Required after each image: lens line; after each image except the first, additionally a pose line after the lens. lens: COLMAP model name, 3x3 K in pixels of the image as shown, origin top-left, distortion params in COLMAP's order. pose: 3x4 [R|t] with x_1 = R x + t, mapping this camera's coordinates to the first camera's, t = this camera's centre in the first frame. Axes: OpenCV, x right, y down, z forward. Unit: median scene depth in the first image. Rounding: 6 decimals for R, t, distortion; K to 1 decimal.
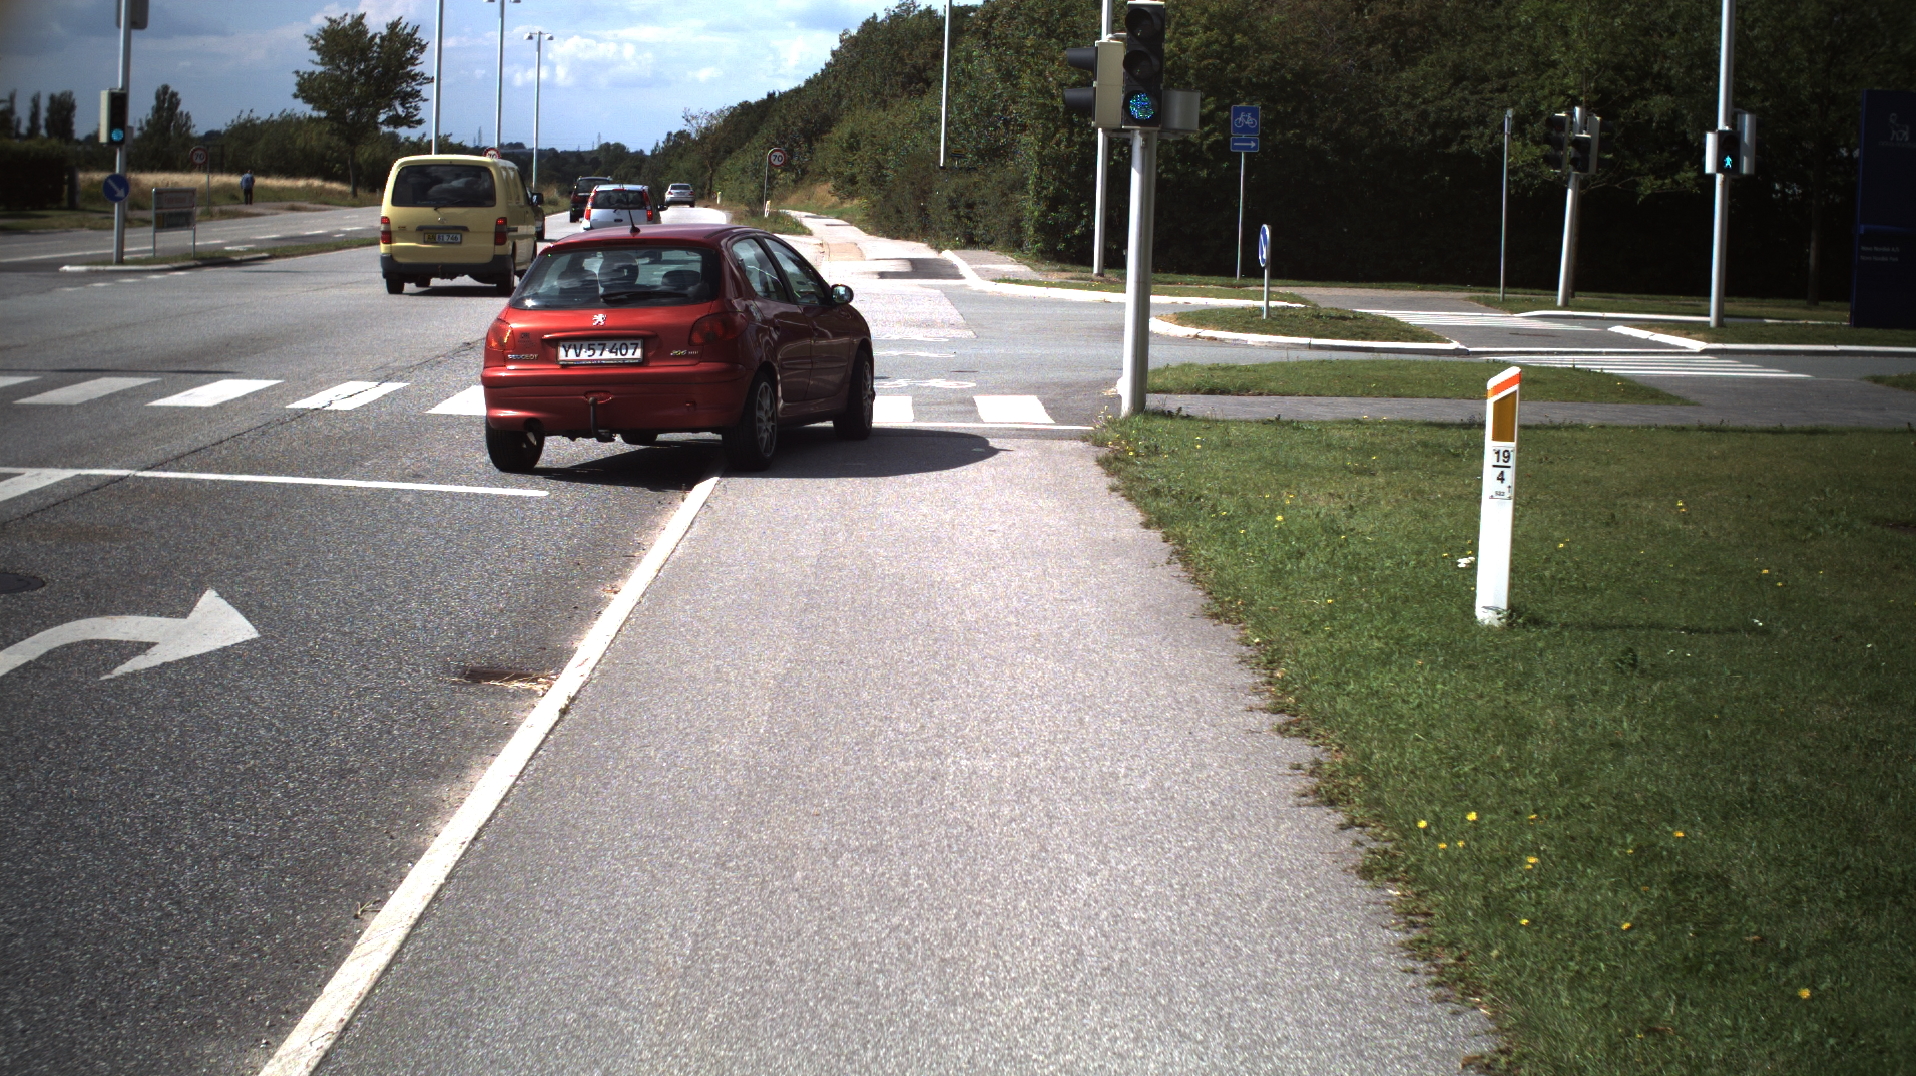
lens RADIAL K [[3546.6, 0, 968.9], [0, 3546.6, 545.1], [0, 0, 1]] dist [-0.273285, 0.000000]
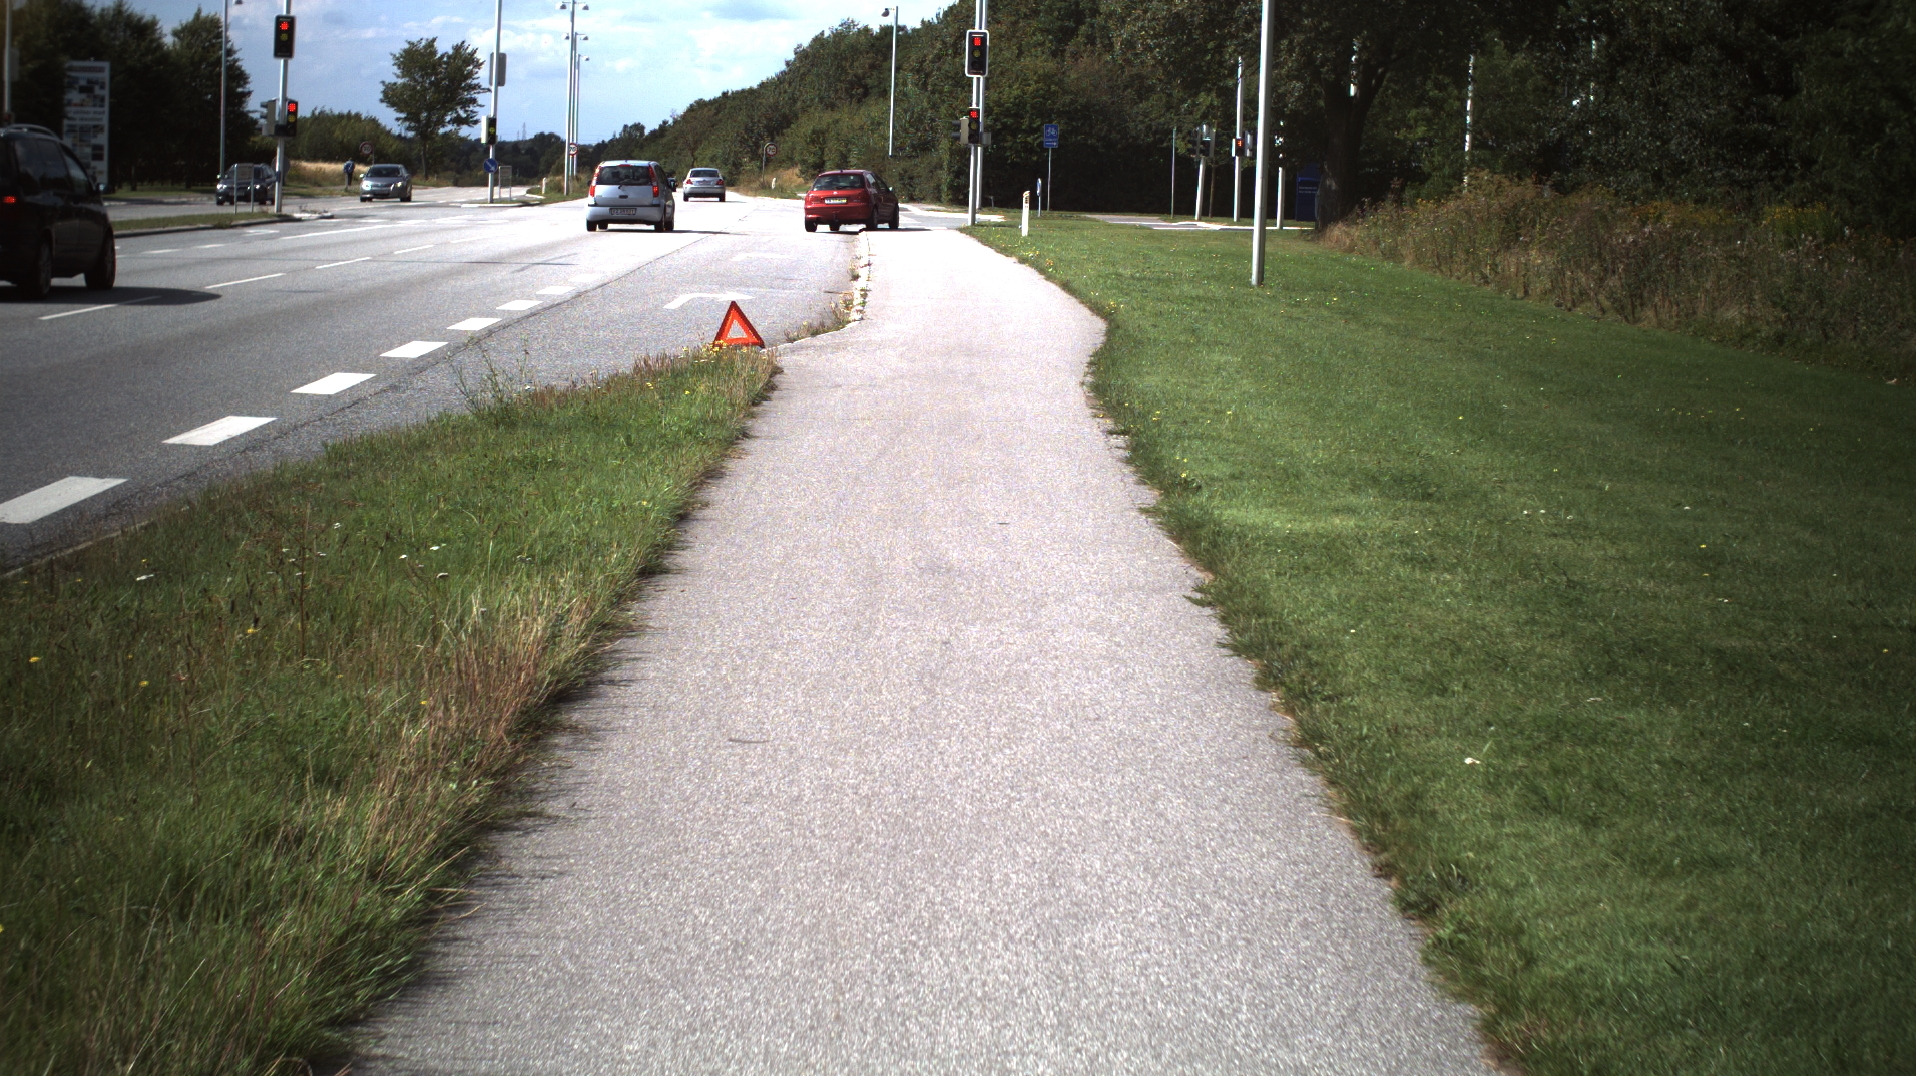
lens RADIAL K [[3546.6, 0, 961.6], [0, 3546.6, 542.4], [0, 0, 1]] dist [-0.273285, 0.000000]
pose [[0.999797, -0.004027, 0.019727, -0.009905], [0.003980, 0.999989, 0.002420, 0.079108], [-0.019737, -0.002341, 0.999802, -0.737738]]
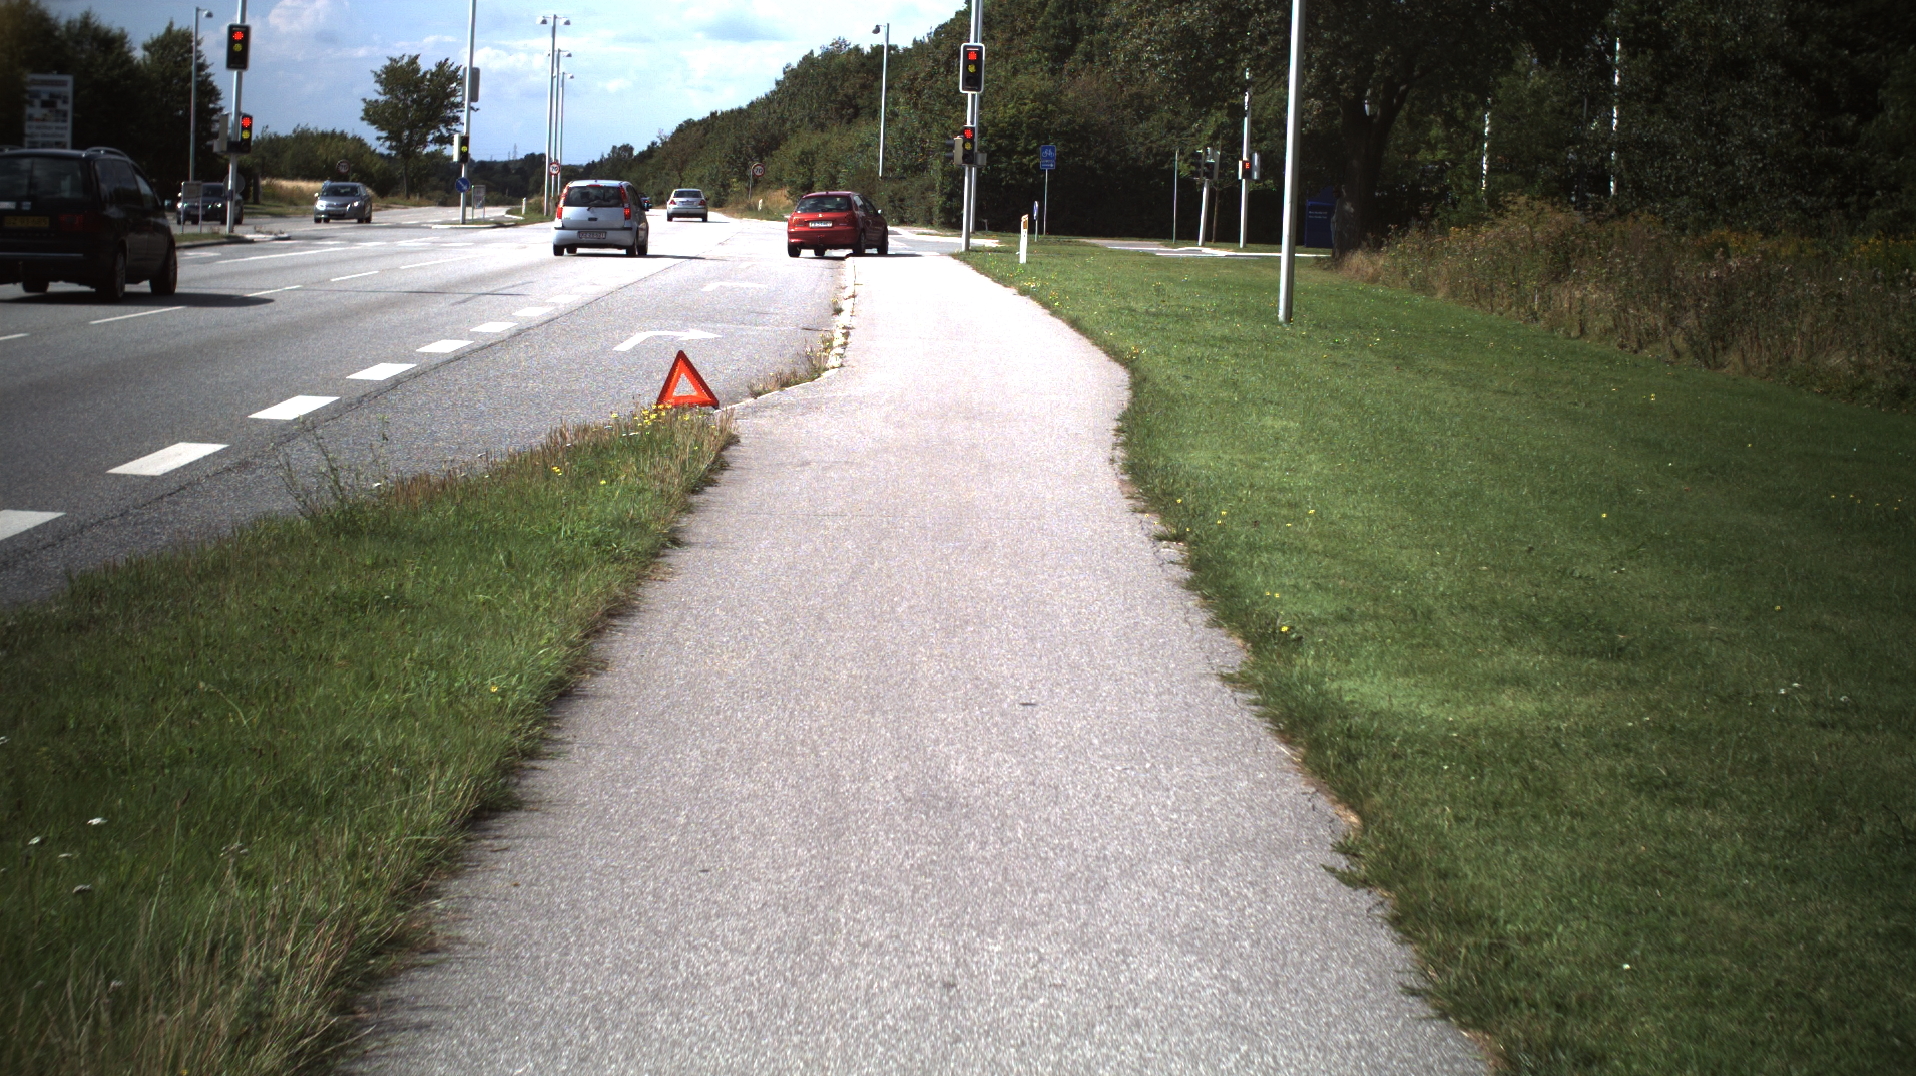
lens RADIAL K [[3546.6, 0, 957.3], [0, 3546.6, 538.1], [0, 0, 1]] dist [-0.273285, 0.000000]
pose [[0.999766, 0.001230, 0.021584, -0.009348], [-0.001120, 0.999986, -0.005103, 0.072843], [-0.021590, 0.005077, 0.999754, -0.676208]]
